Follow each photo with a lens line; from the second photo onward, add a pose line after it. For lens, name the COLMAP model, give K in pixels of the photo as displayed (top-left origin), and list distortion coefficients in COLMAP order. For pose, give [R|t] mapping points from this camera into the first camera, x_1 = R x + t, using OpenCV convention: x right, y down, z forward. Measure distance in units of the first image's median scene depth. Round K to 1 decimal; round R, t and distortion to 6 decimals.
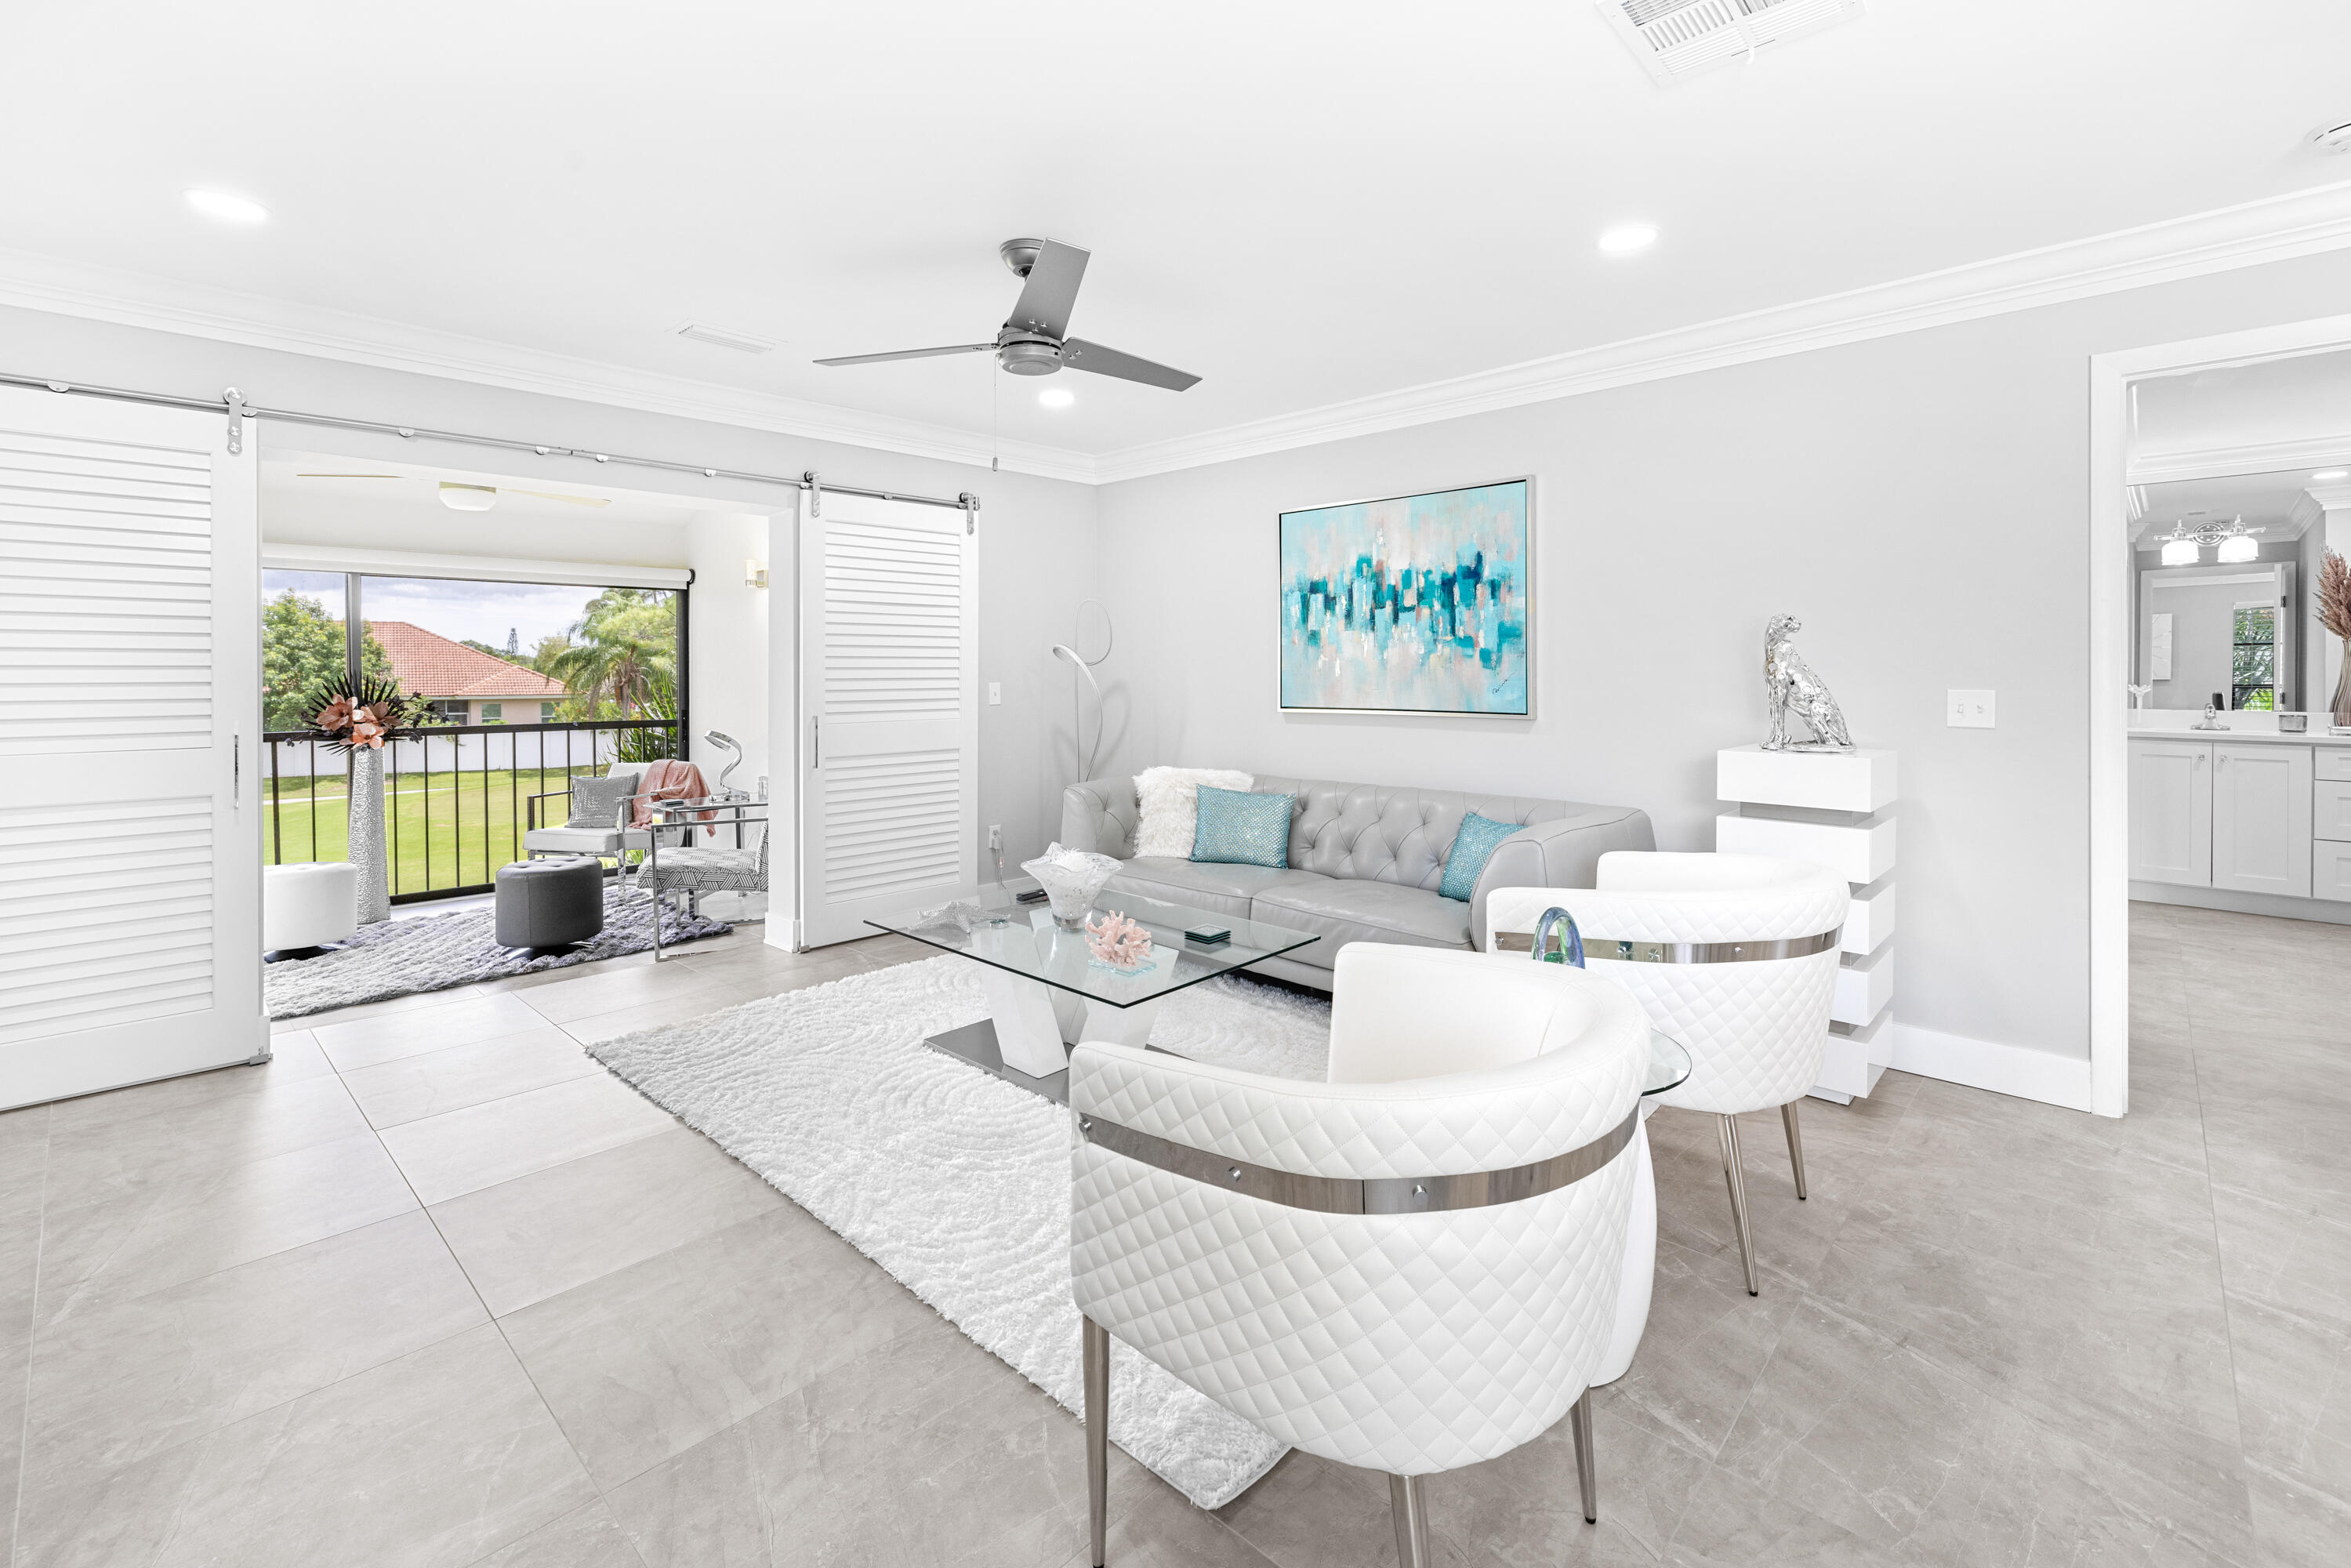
lens RADIAL K [[1026.9, 0, 1170.8], [0, 1026.9, 667.8], [0, 0, 1]] dist [-0.000611, -0.000022]
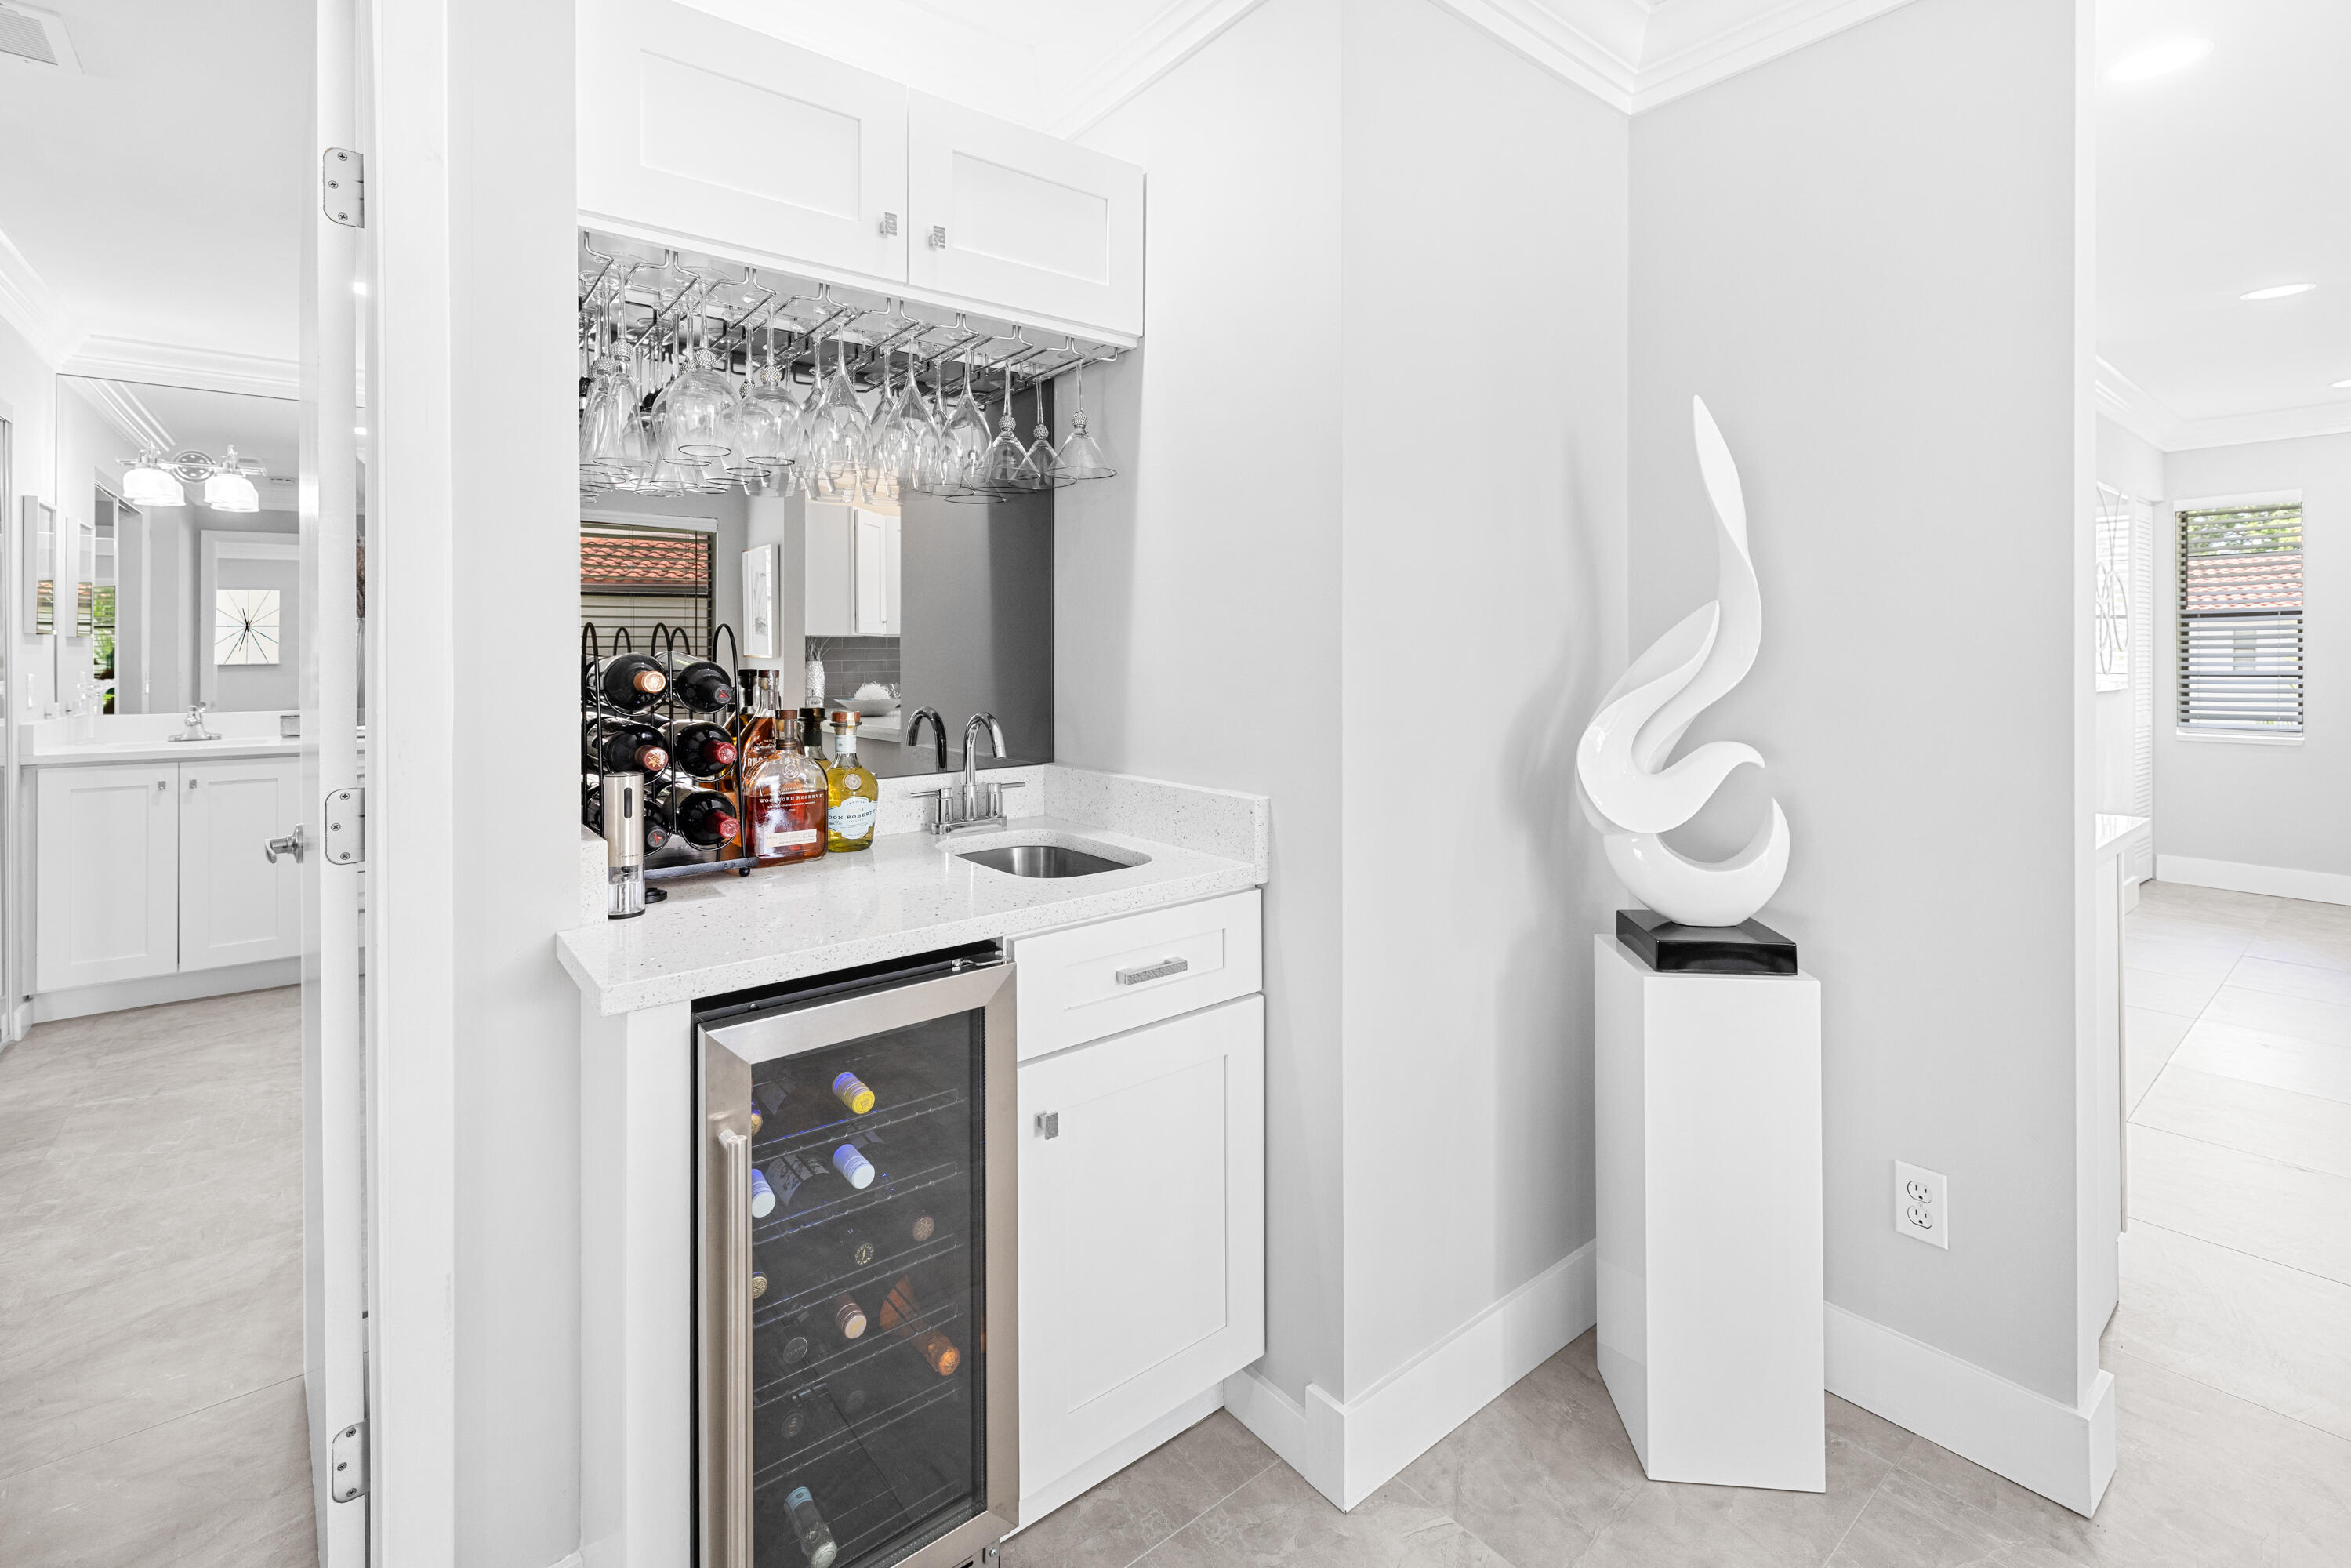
lens RADIAL K [[1026.9, 0, 1170.8], [0, 1026.9, 667.8], [0, 0, 1]] dist [-0.000611, -0.000022]
pose [[0.125878, -0.013771, 0.991950, 0.492970], [-0.001199, 0.999901, 0.014033, -0.001195], [-0.992045, -0.002956, 0.125849, 0.297289]]
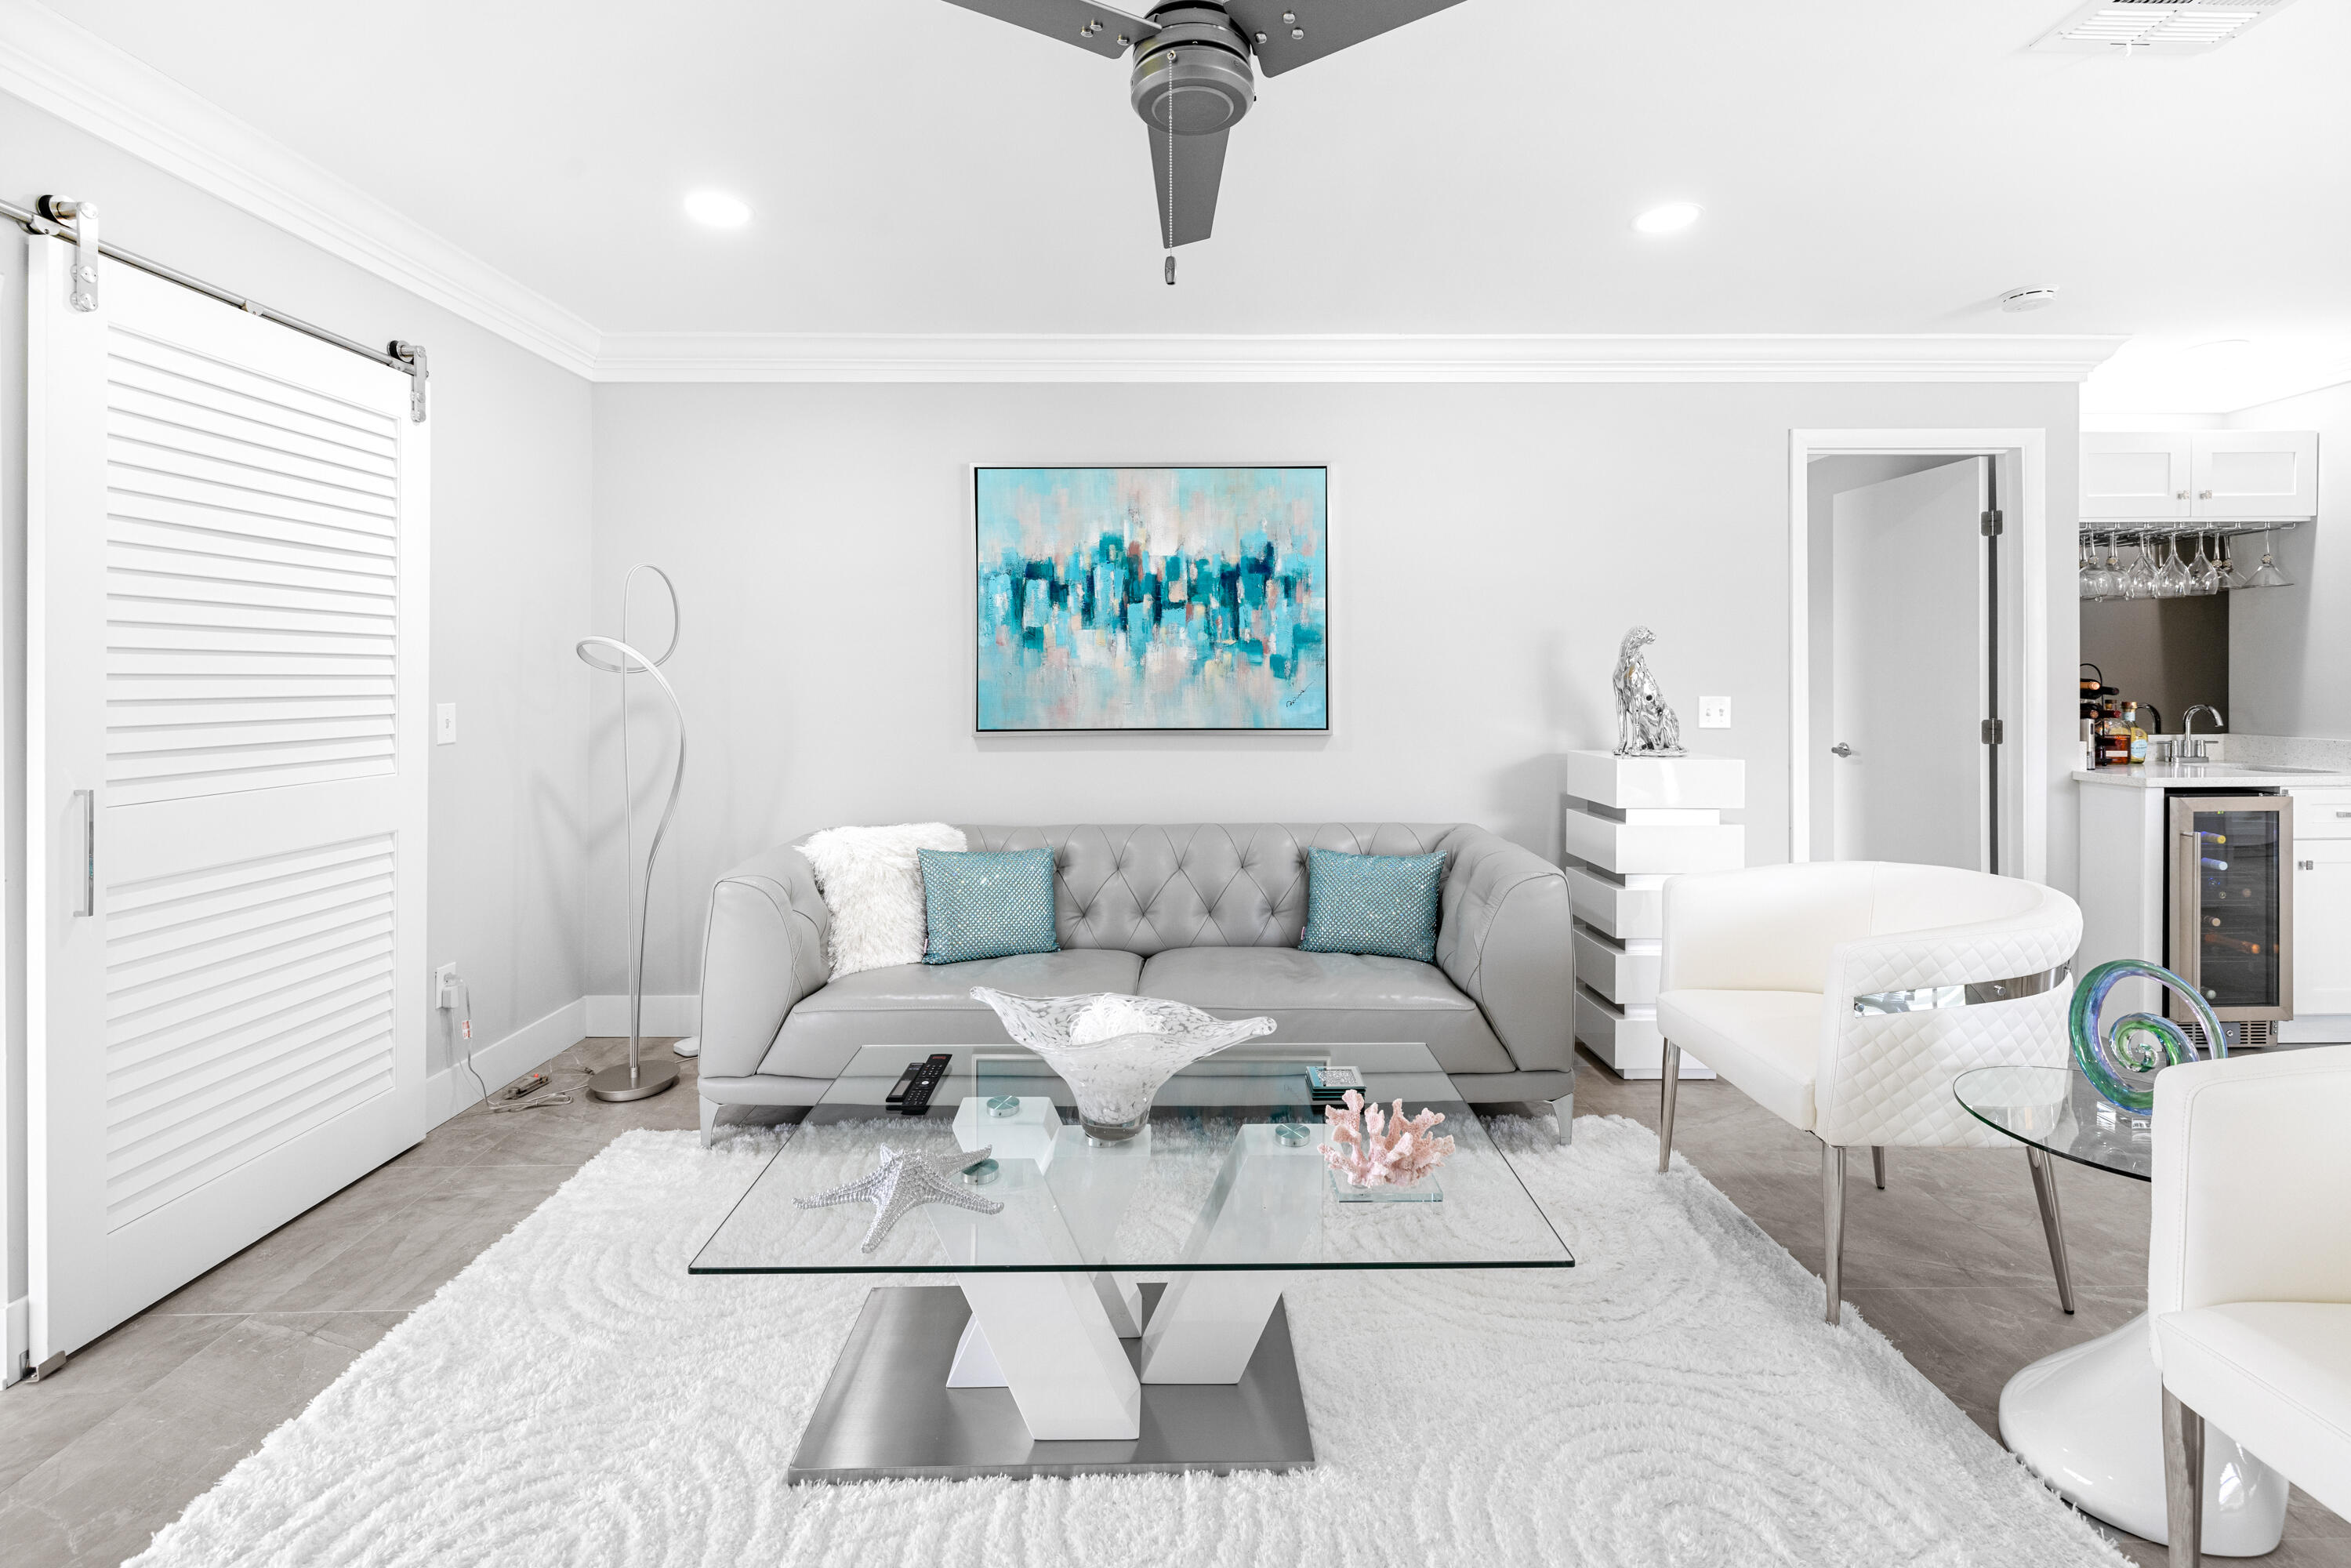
lens RADIAL K [[1021.6, 0, 1180.9], [0, 1021.6, 681.2], [0, 0, 1]] dist [-0.001005, -0.000139]
pose [[0.714783, -0.001491, 0.699345, -0.333317], [-0.000910, 0.999995, 0.003062, 0.000777], [-0.699346, -0.002825, 0.714778, 0.414892]]
